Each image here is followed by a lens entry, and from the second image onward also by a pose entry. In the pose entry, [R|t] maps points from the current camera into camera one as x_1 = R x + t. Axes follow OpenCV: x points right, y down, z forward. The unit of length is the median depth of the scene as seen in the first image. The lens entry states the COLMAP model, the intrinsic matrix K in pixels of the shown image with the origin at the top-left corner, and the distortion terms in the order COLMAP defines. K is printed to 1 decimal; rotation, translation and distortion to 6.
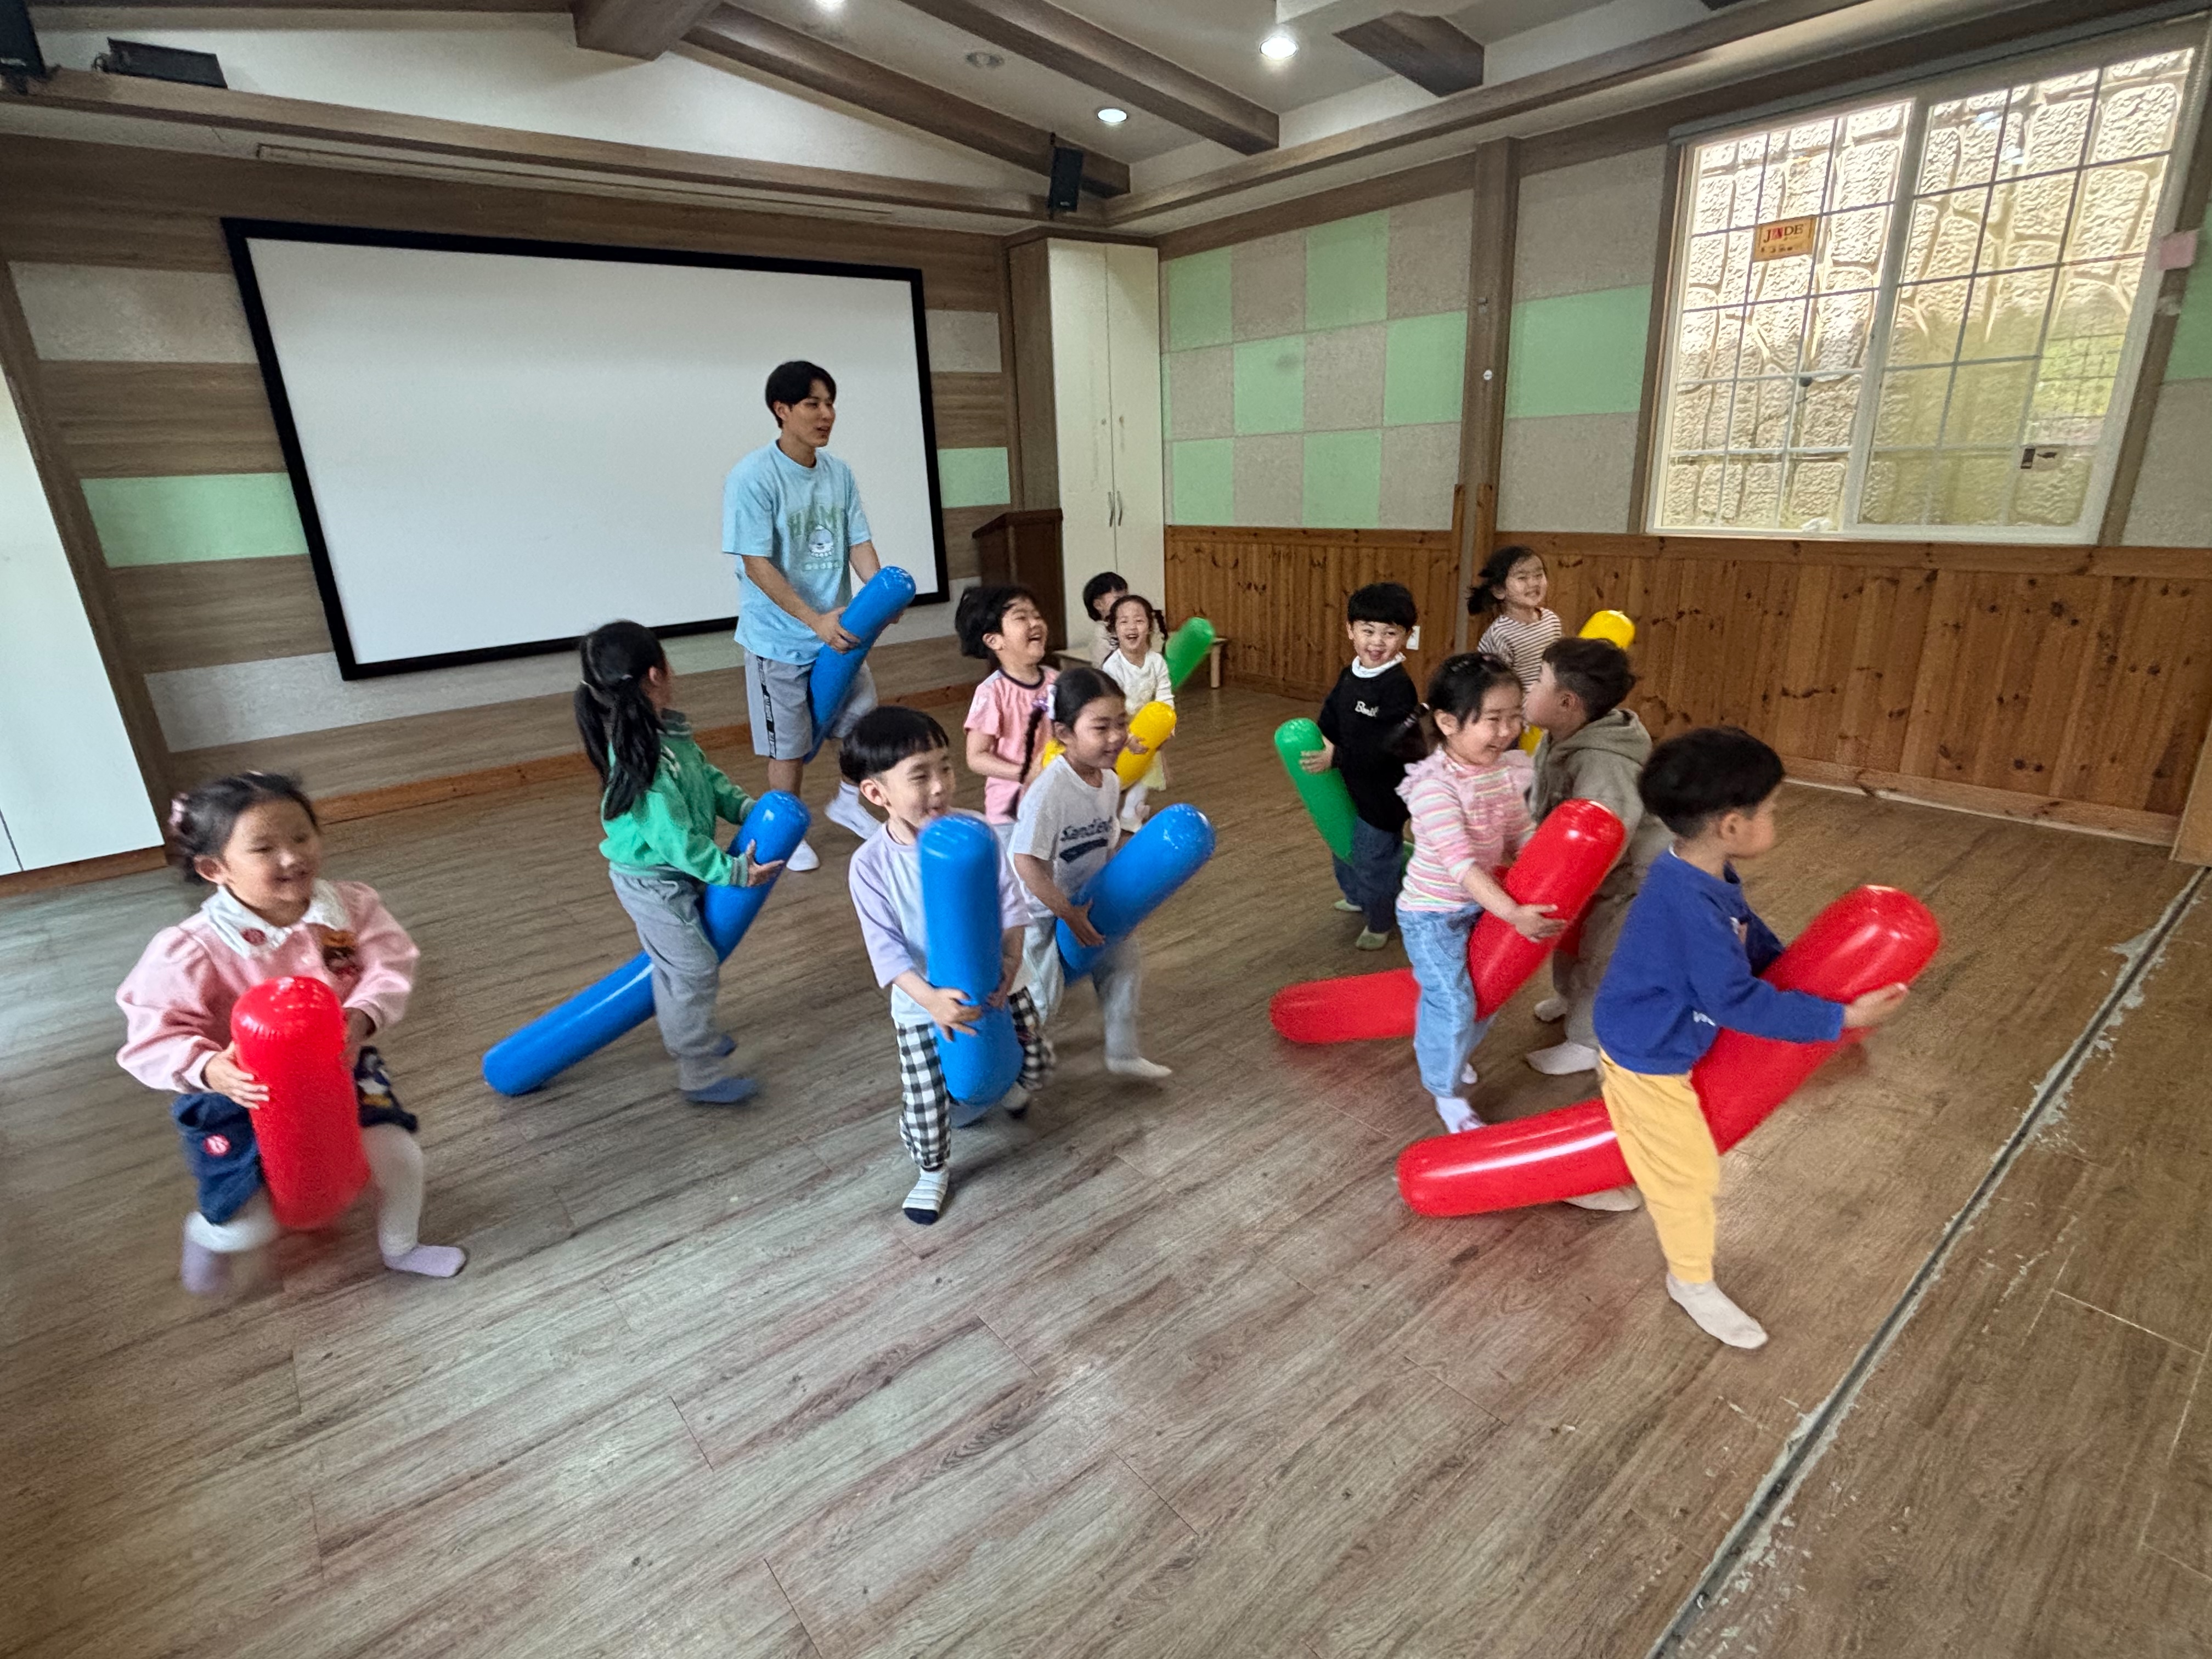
lens RADIAL K [[1092.4, 0, 1106.0], [0, 1092.4, 829.5], [0, 0, 1]] dist [0.002004, 0.000871]
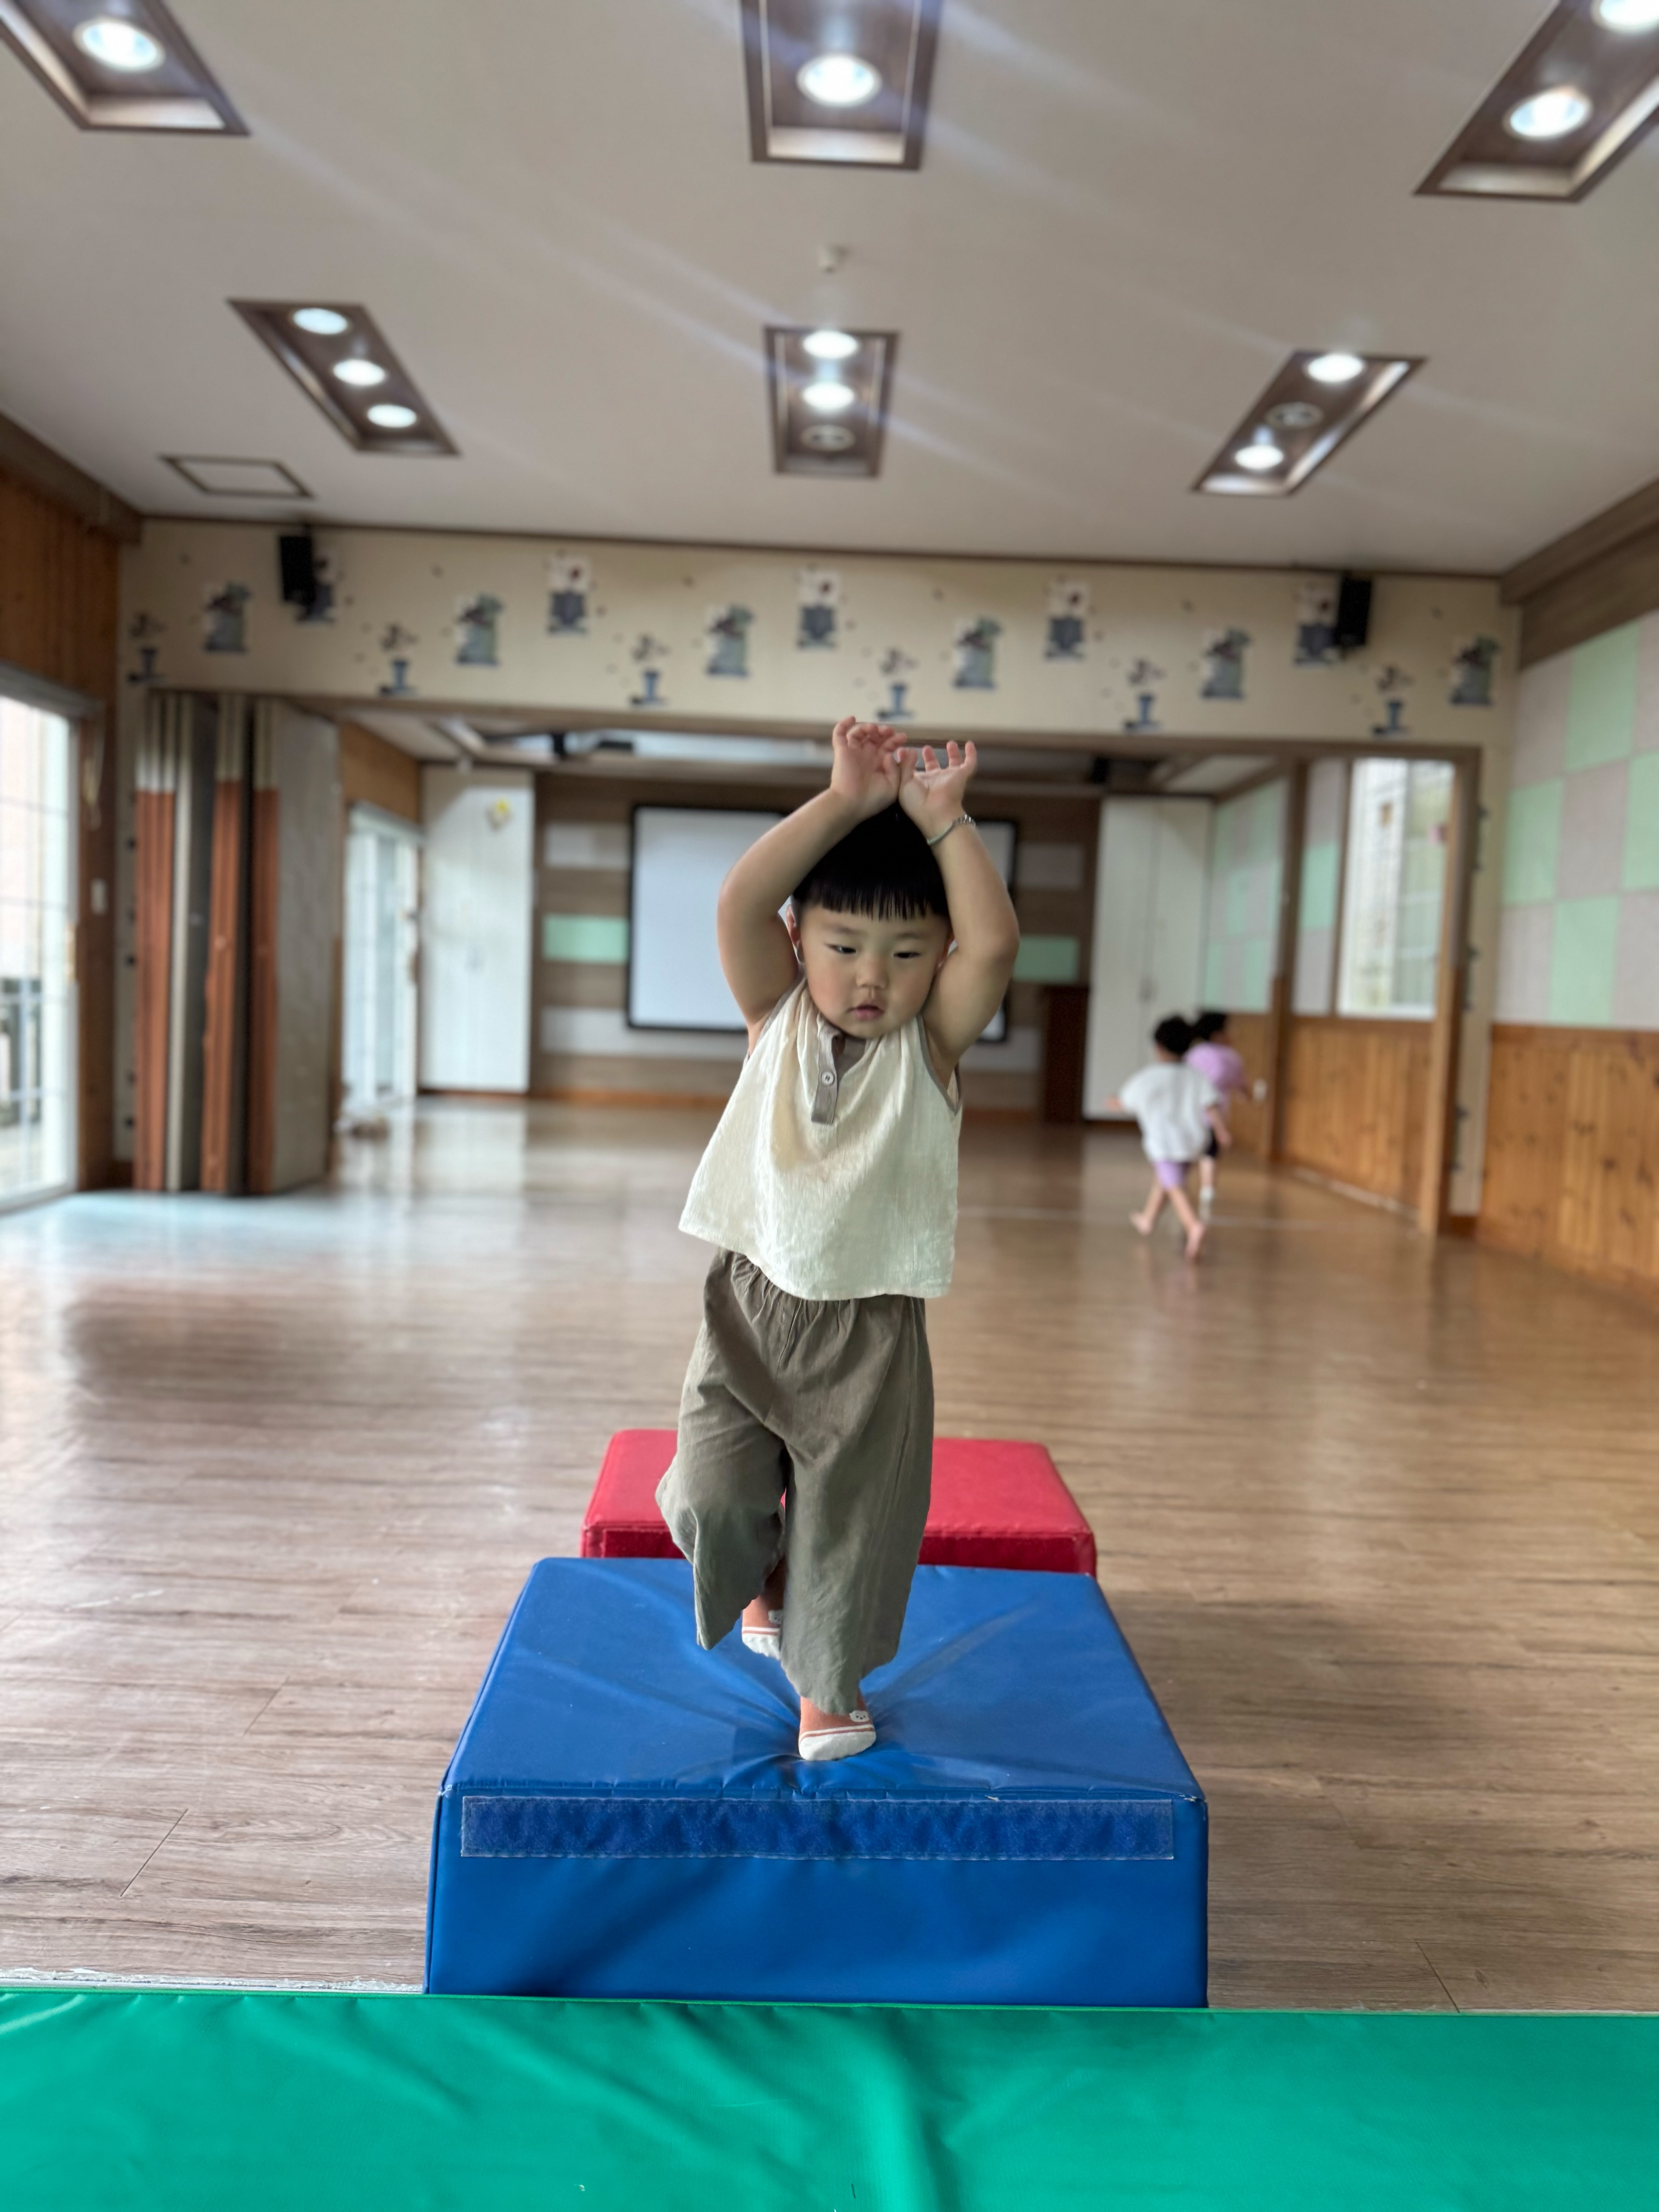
lens RADIAL K [[1601.3, 0, 829.5], [0, 1601.3, 1106.0], [0, 0, 1]] dist [-0.001298, -0.001526]
pose [[0.791822, 0.121946, -0.598454, 1.220232], [-0.266367, 0.950716, -0.158707, 0.327184], [0.549606, 0.285077, 0.785280, -0.896112]]
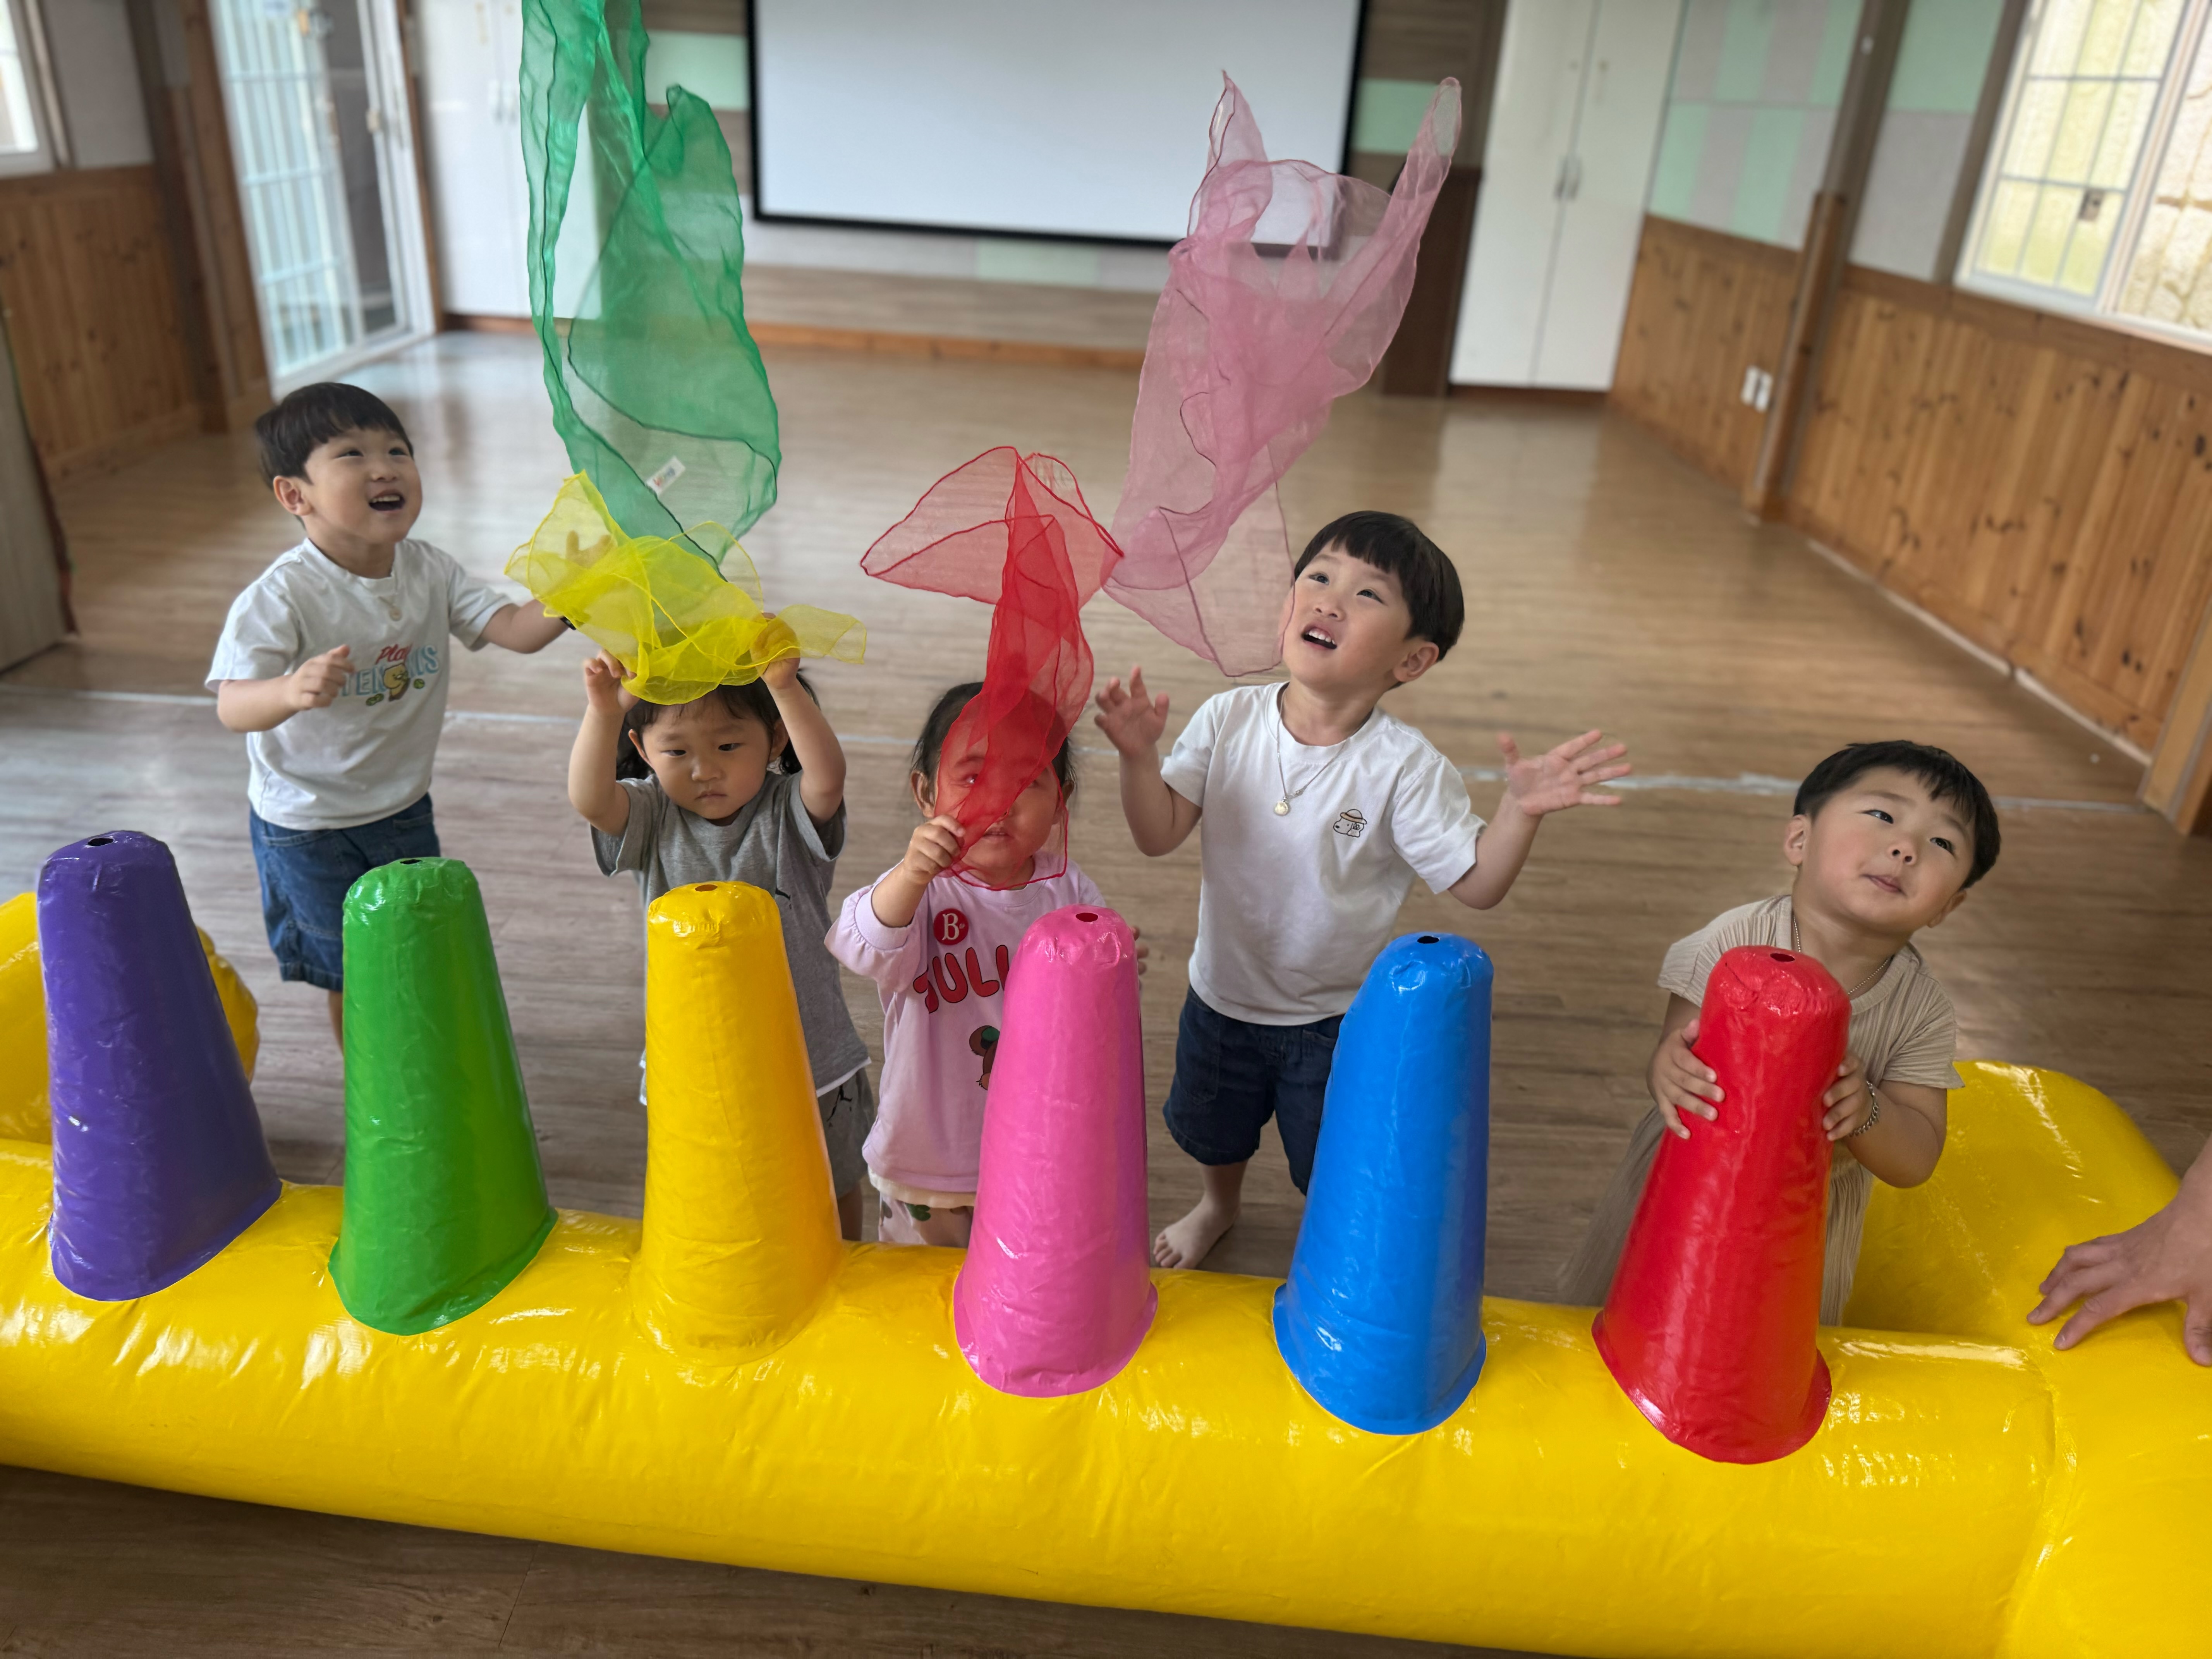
lens RADIAL K [[1601.3, 0, 1106.0], [0, 1601.3, 829.5], [0, 0, 1]] dist [-0.001298, -0.001526]
pose [[0.765975, 0.351785, -0.538079, 0.781345], [-0.295169, 0.936005, 0.191756, 0.035760], [0.571102, 0.011944, 0.820792, -0.210555]]
